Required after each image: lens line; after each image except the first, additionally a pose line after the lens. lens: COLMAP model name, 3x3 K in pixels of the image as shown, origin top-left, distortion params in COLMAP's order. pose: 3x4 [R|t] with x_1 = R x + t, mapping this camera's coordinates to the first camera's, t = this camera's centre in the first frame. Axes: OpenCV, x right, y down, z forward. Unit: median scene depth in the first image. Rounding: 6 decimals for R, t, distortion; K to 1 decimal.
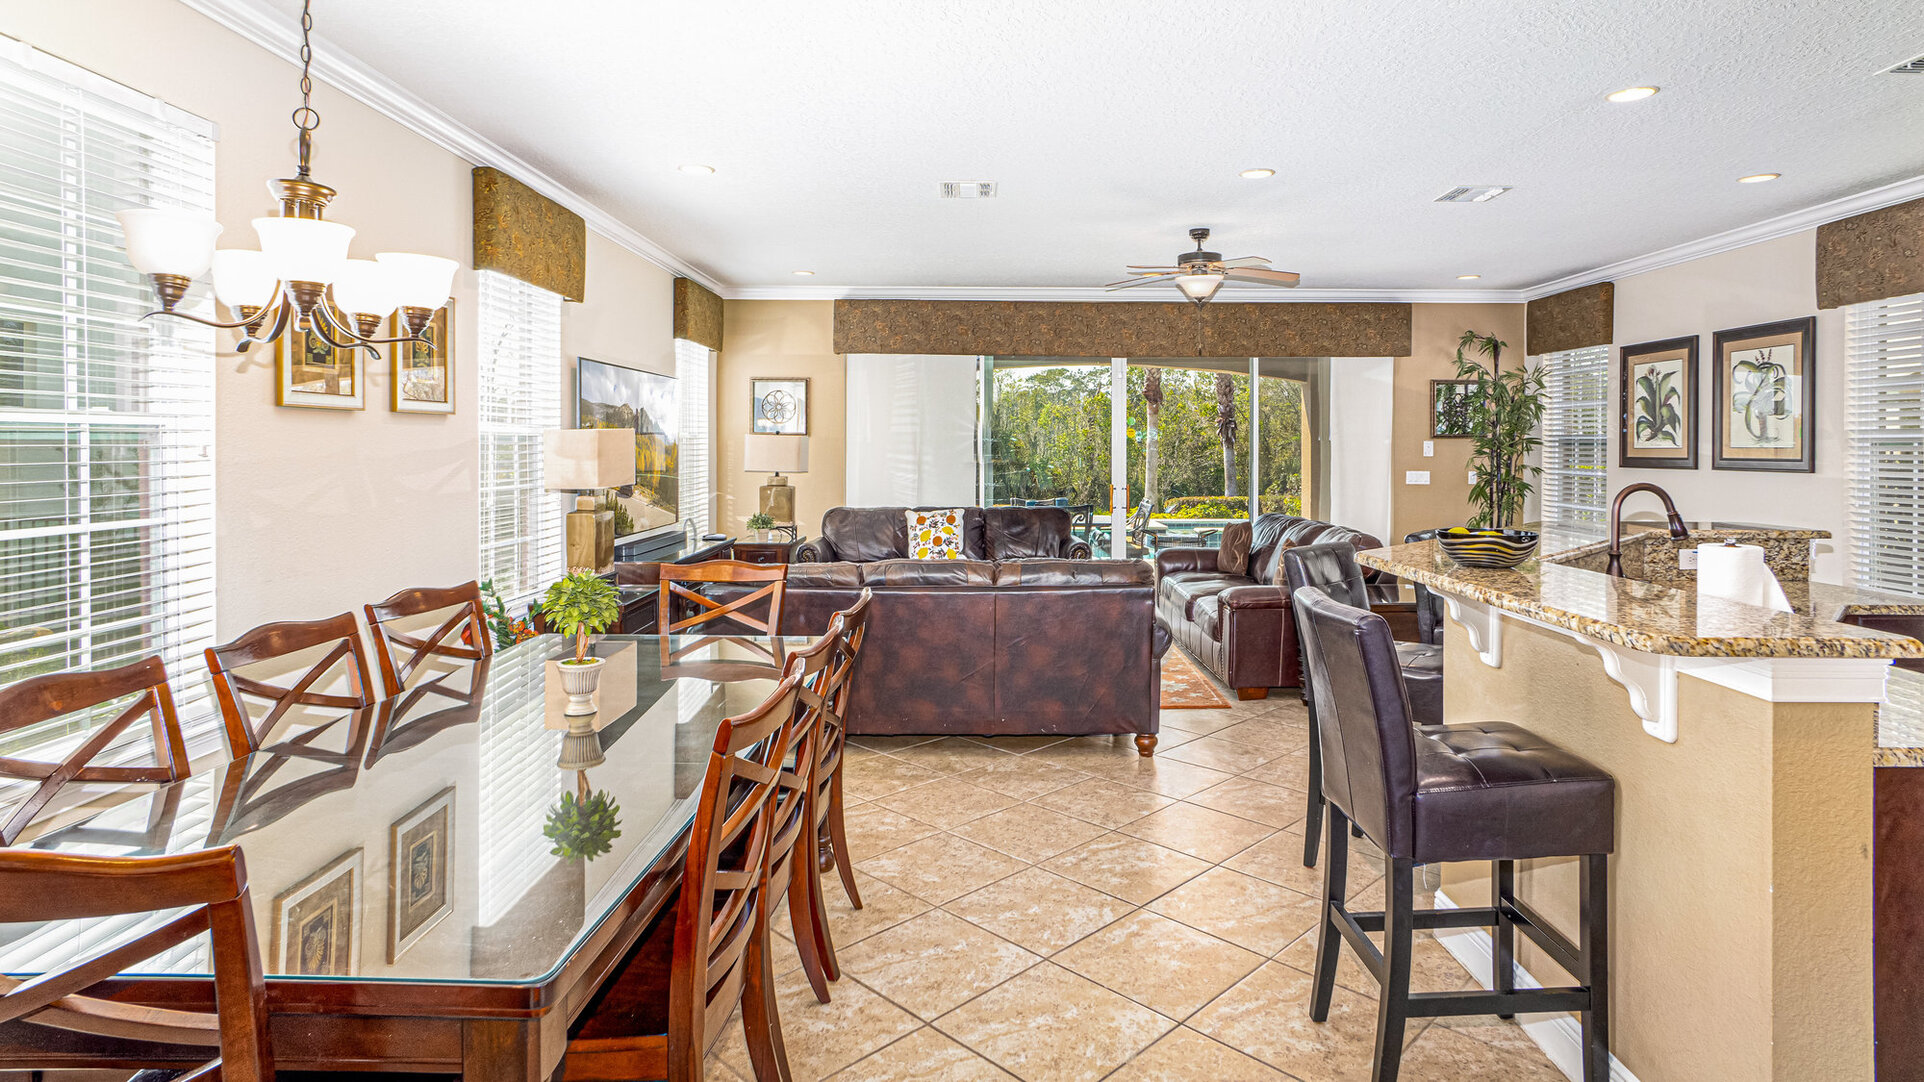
lens RADIAL K [[1029.3, 0, 968.7], [0, 1029.3, 450.5], [0, 0, 1]] dist [-0.008174, -0.000275]
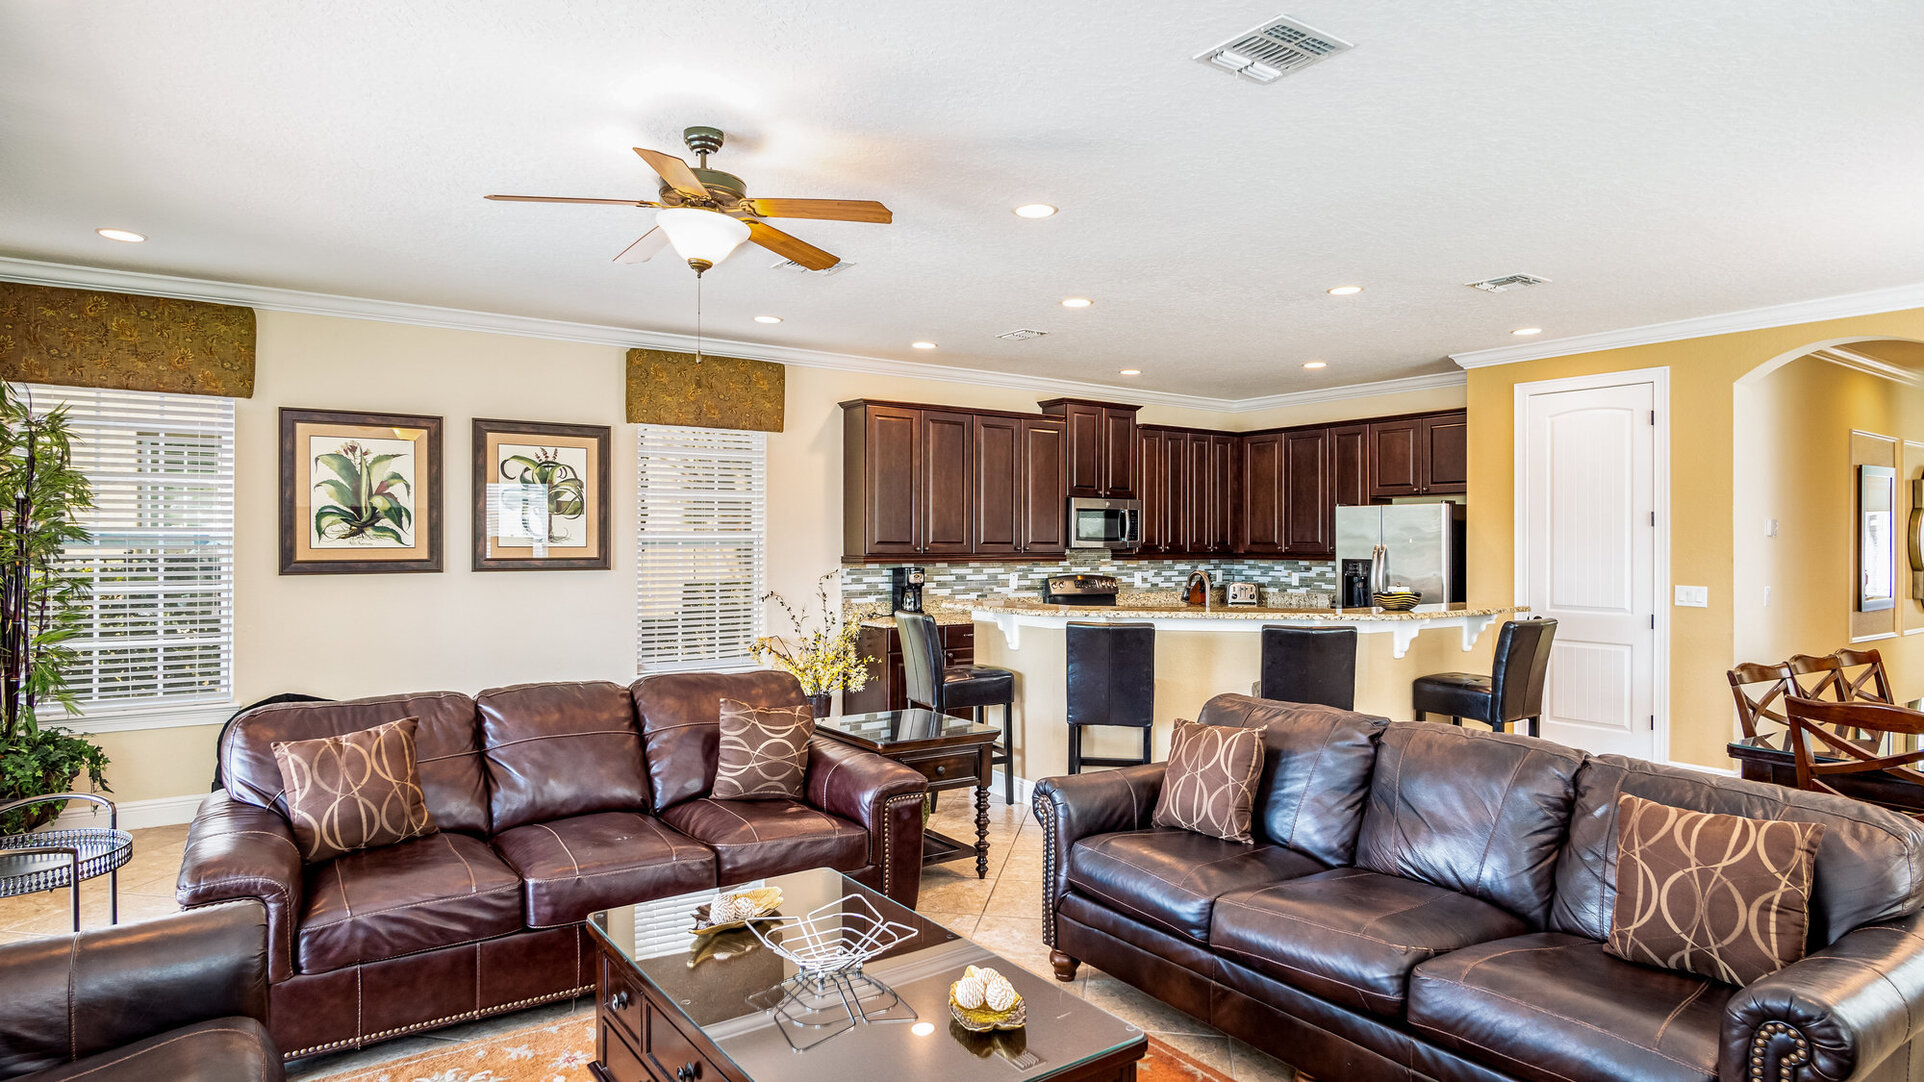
lens RADIAL K [[1069.3, 0, 956.1], [0, 1069.3, 529.4], [0, 0, 1]] dist [-0.005387, -0.000297]
pose [[-0.578849, 0.001085, 0.815434, -0.266118], [-0.001814, 0.999995, -0.002618, -0.015648], [-0.815433, -0.002995, -0.578844, 1.136867]]
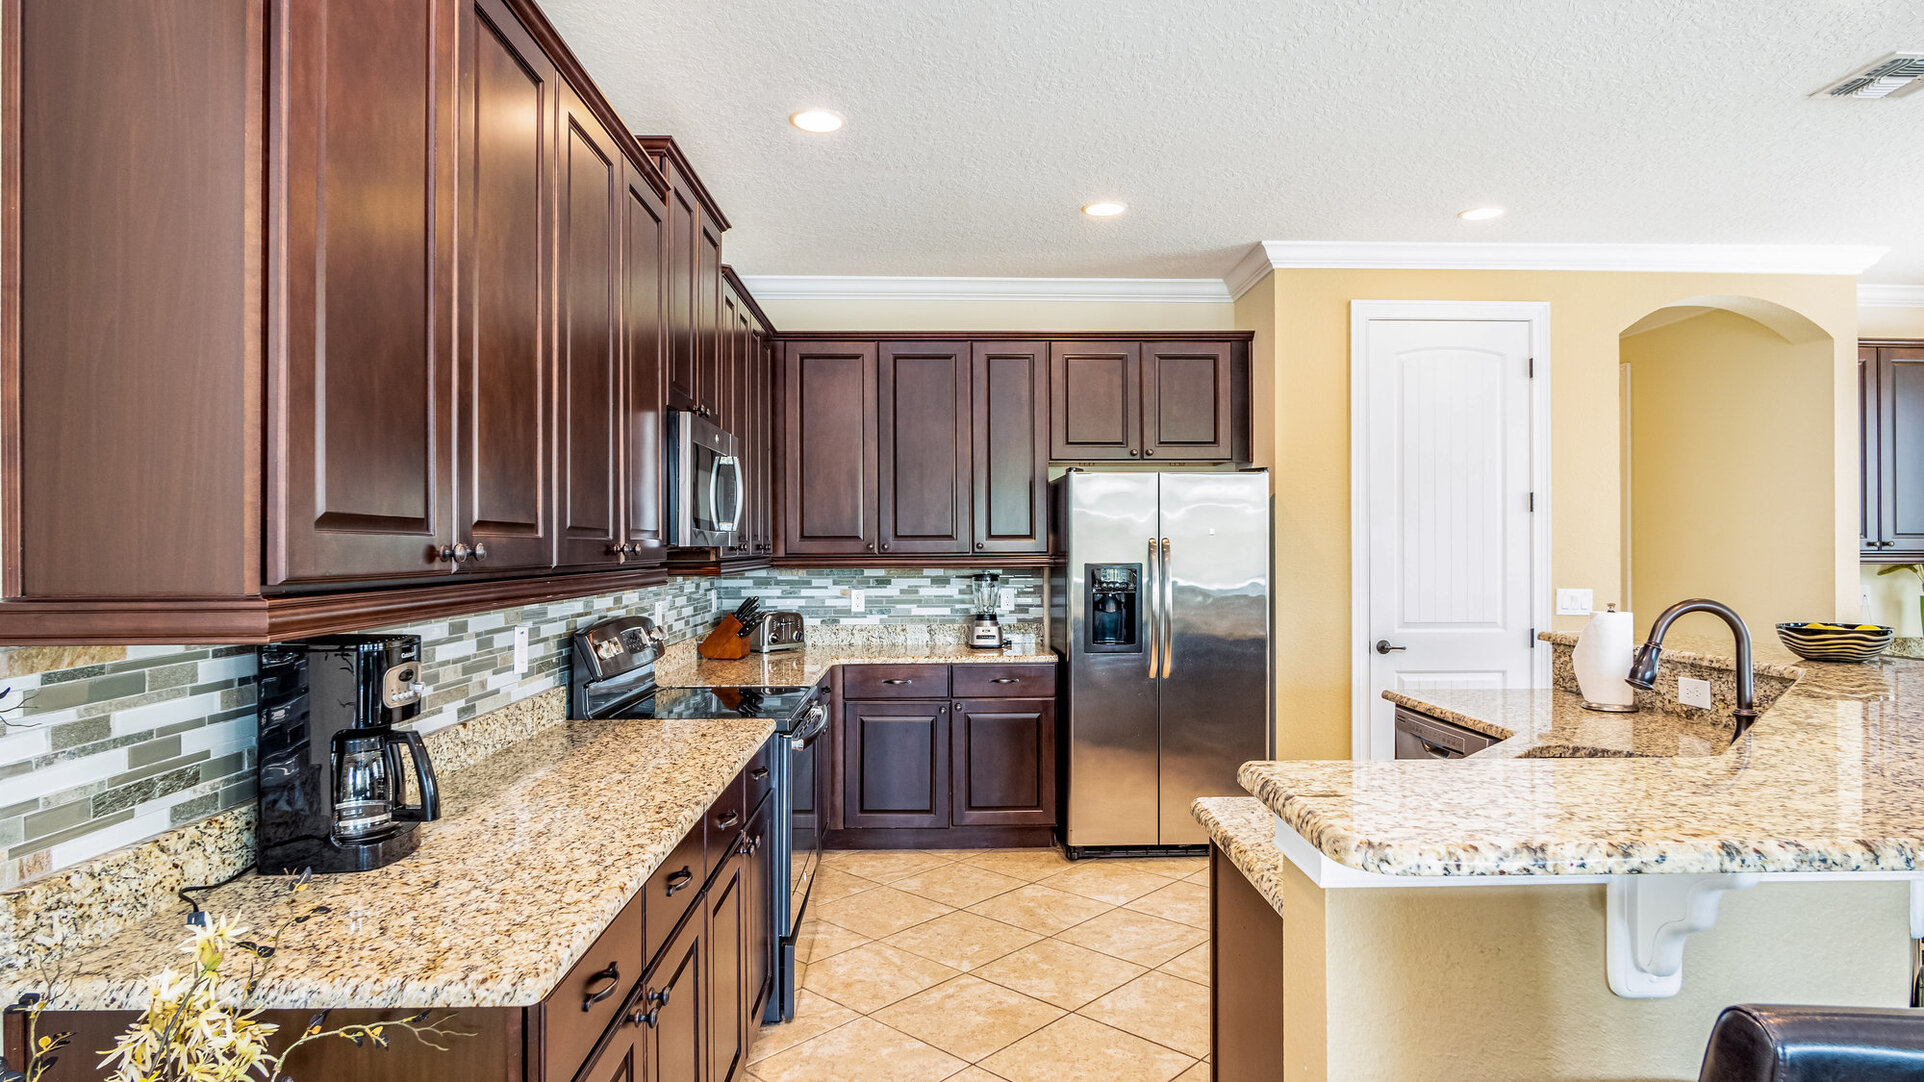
lens RADIAL K [[1044.5, 0, 962.0], [0, 1044.5, 541.0], [0, 0, 1]] dist [-0.004450, -0.001199]
pose [[-0.999534, -0.002647, -0.030420, 0.538635], [-0.002621, 0.999996, -0.000913, -0.000592], [0.030422, -0.000832, -0.999537, 0.773679]]
